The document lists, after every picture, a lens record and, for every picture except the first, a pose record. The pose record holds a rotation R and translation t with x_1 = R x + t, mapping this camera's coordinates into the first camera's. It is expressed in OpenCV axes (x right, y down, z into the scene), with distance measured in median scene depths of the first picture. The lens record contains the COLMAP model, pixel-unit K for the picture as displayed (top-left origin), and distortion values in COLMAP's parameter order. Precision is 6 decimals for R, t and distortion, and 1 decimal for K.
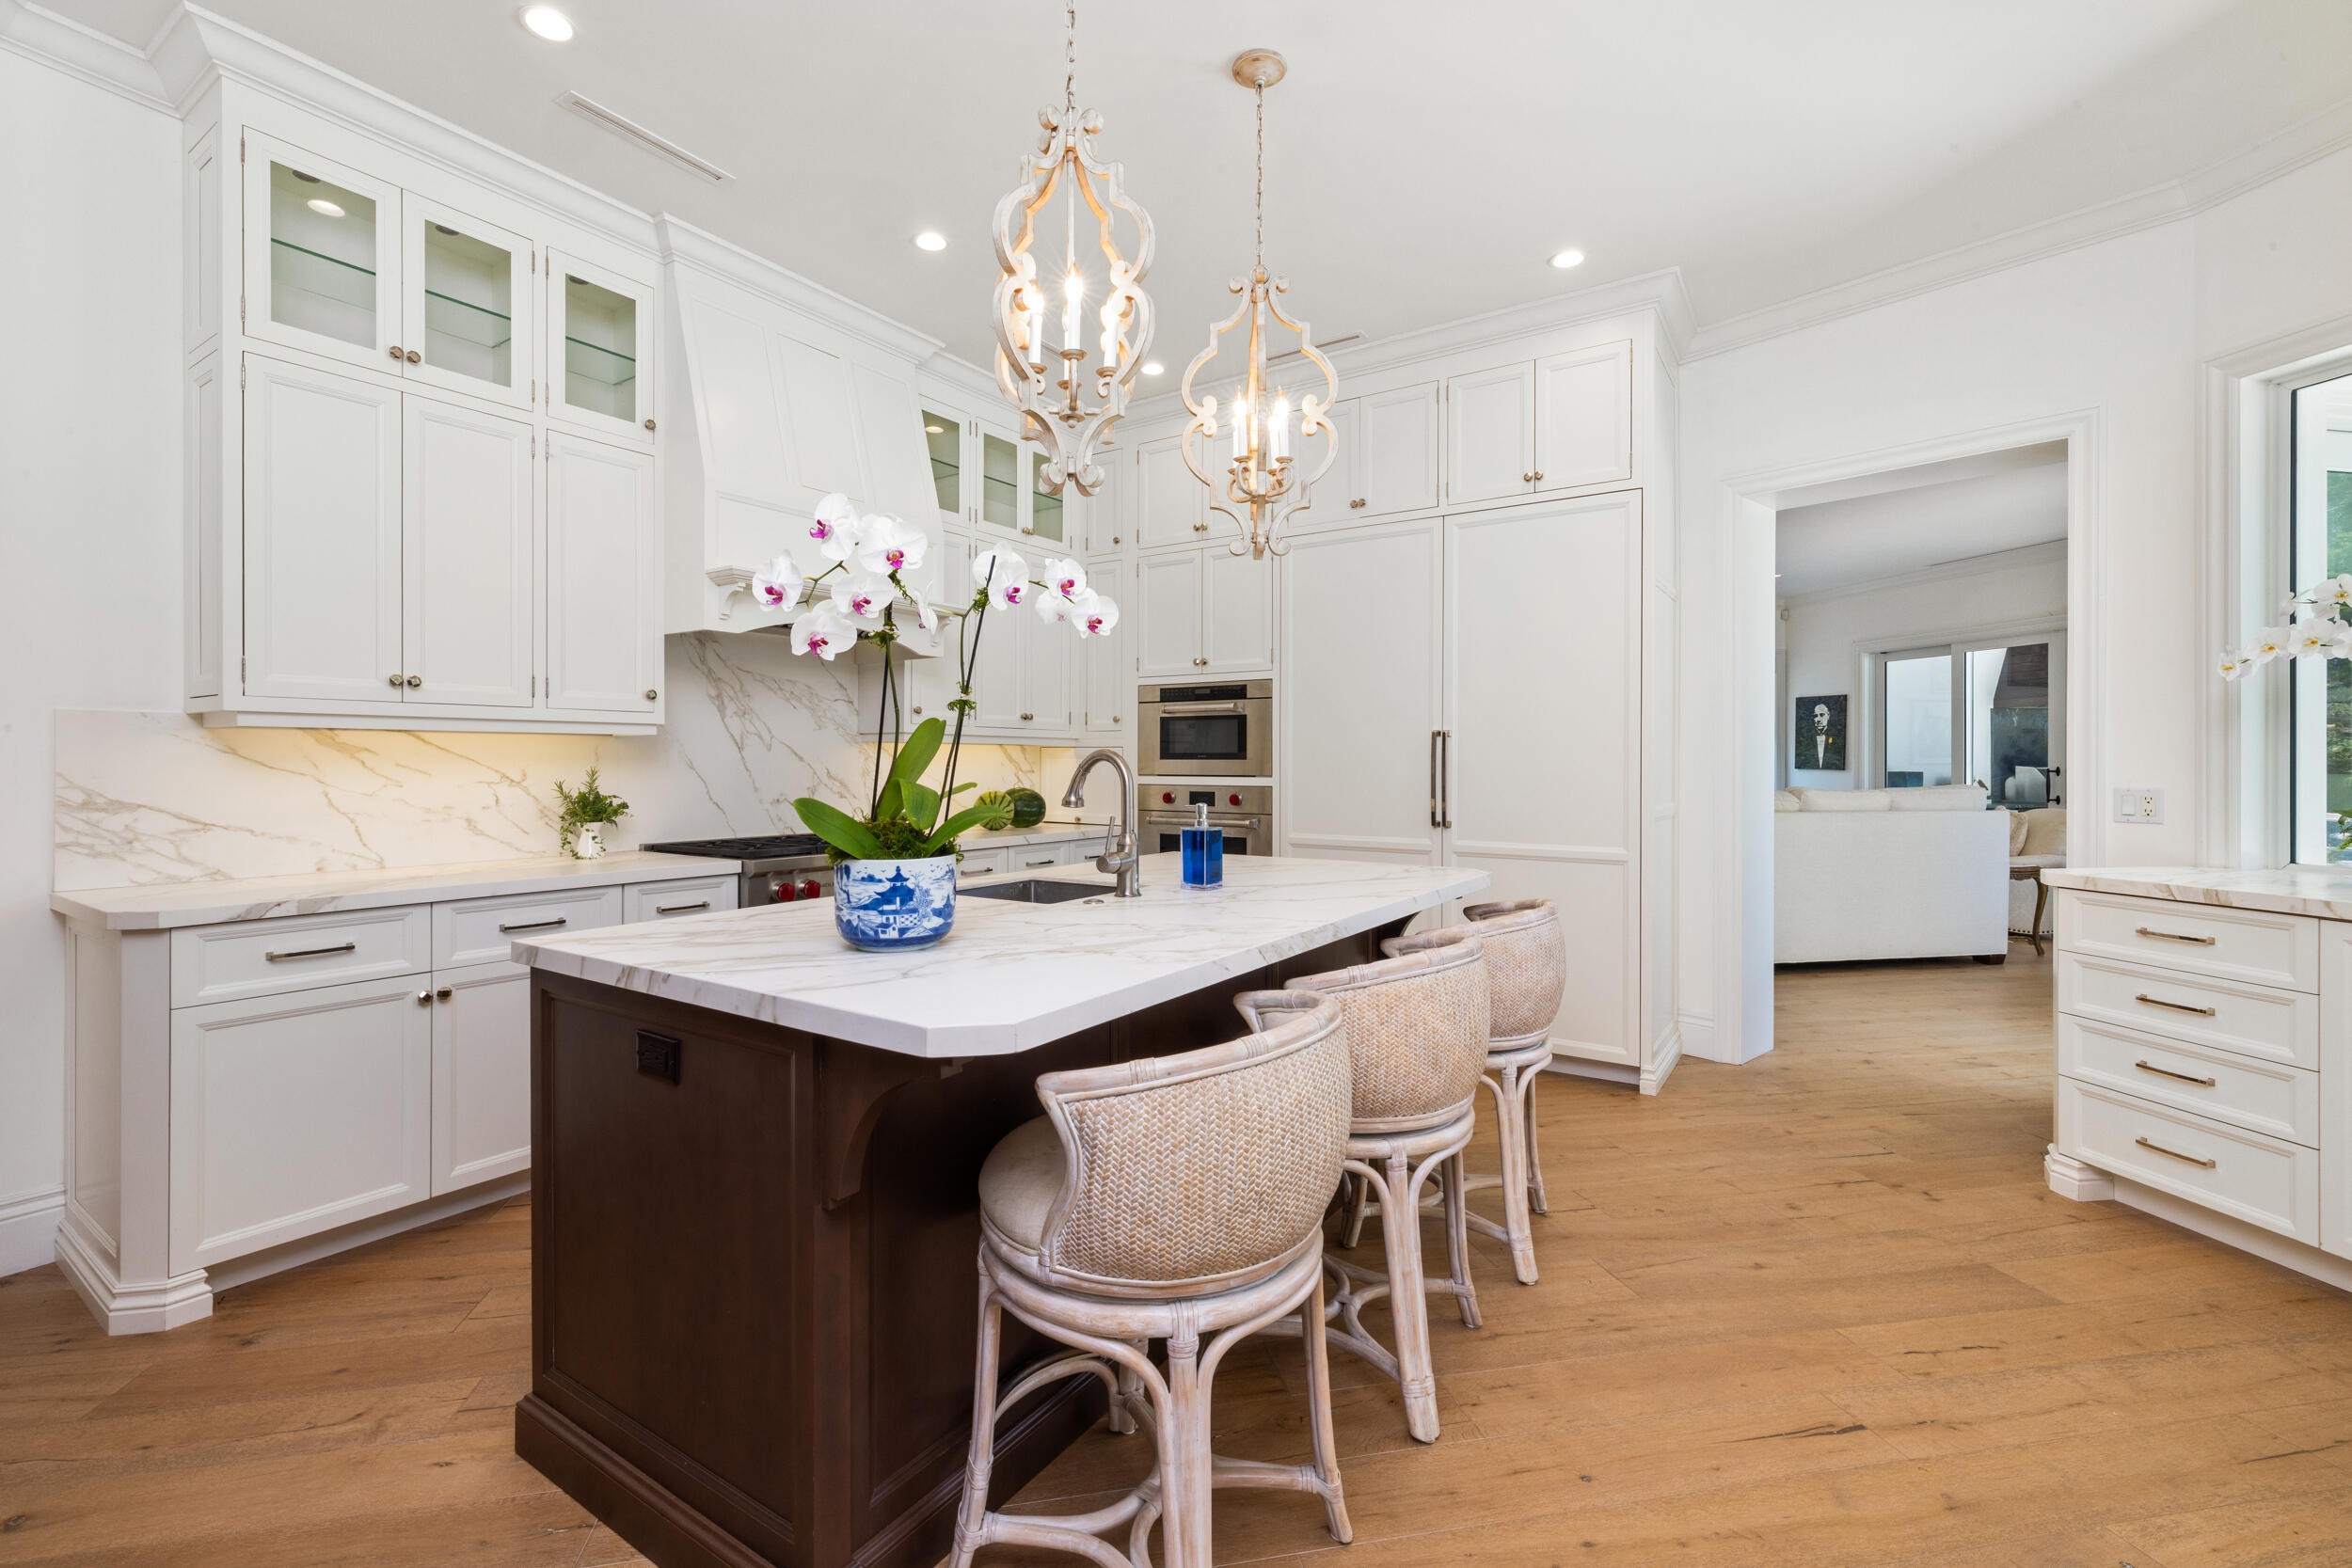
lens RADIAL K [[1007.4, 0, 1174.0], [0, 1007.4, 770.3], [0, 0, 1]] dist [0.000394, -0.000459]
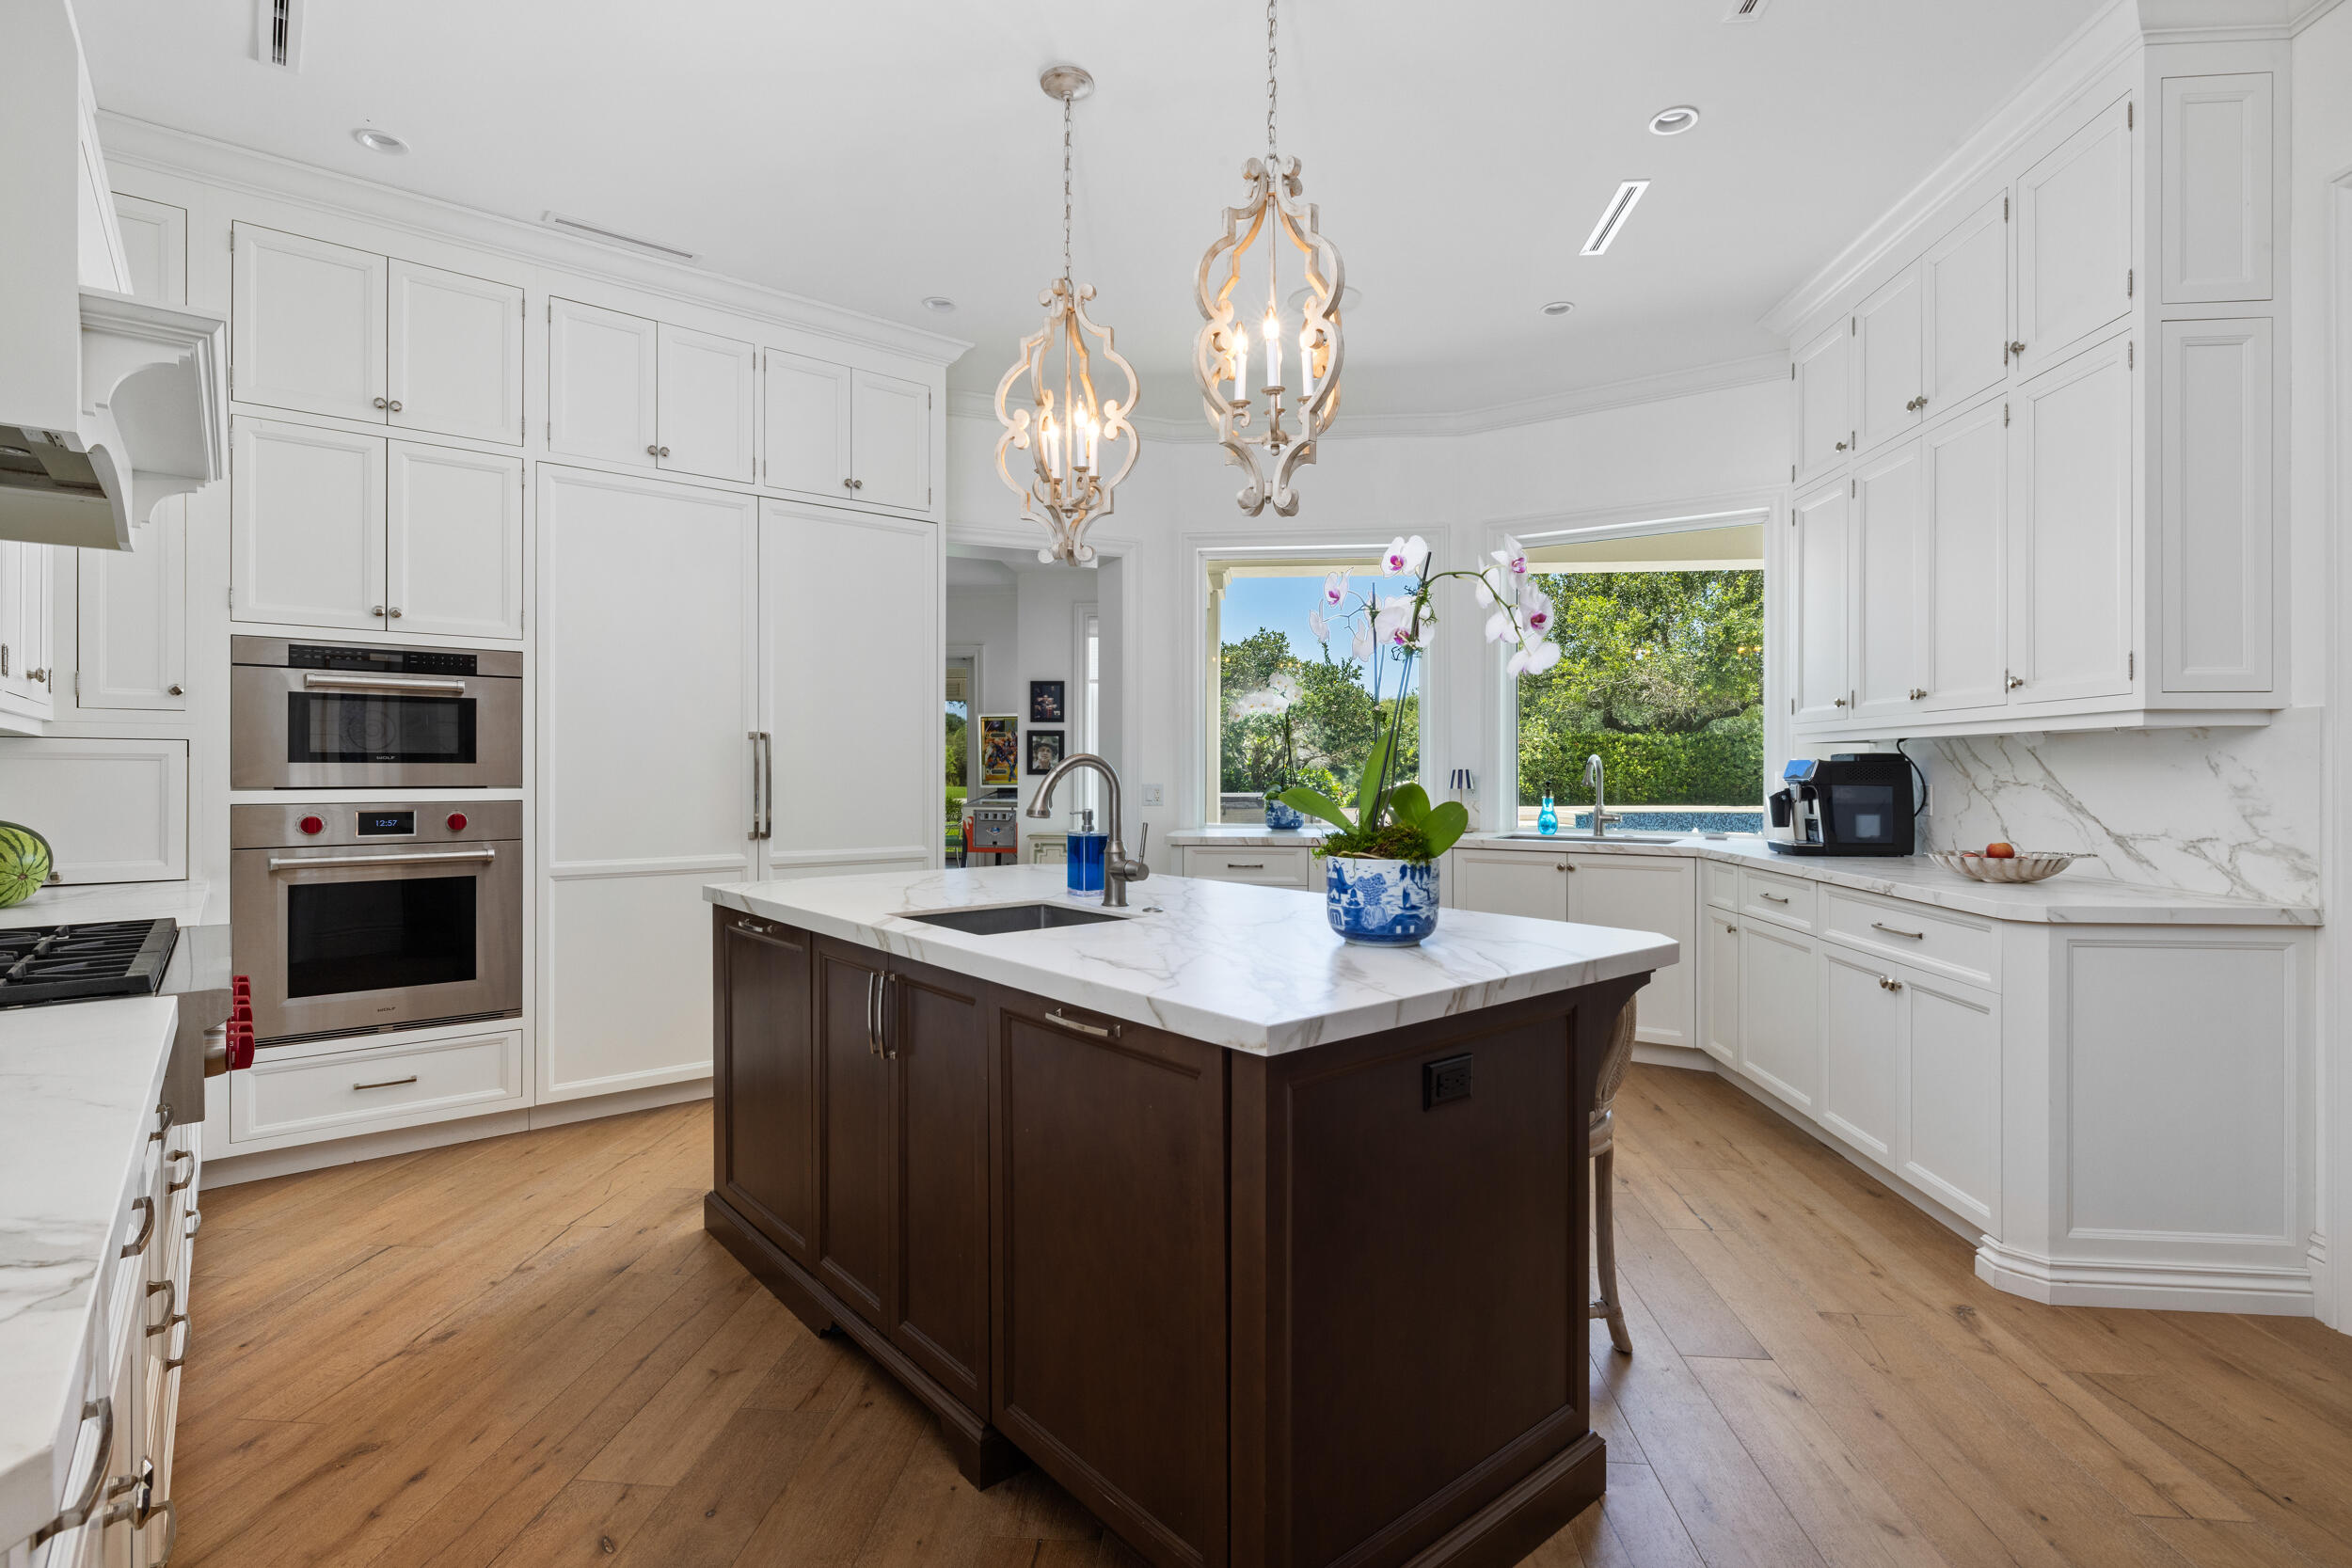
lens RADIAL K [[1112.7, 0, 1170.3], [0, 1112.7, 768.2], [0, 0, 1]] dist [0.004086, 0.000215]
pose [[0.288169, 0.000197, 0.957580, -0.524702], [0.008431, 0.999961, -0.002743, -0.001158], [-0.957542, 0.008864, 0.288156, 0.318894]]
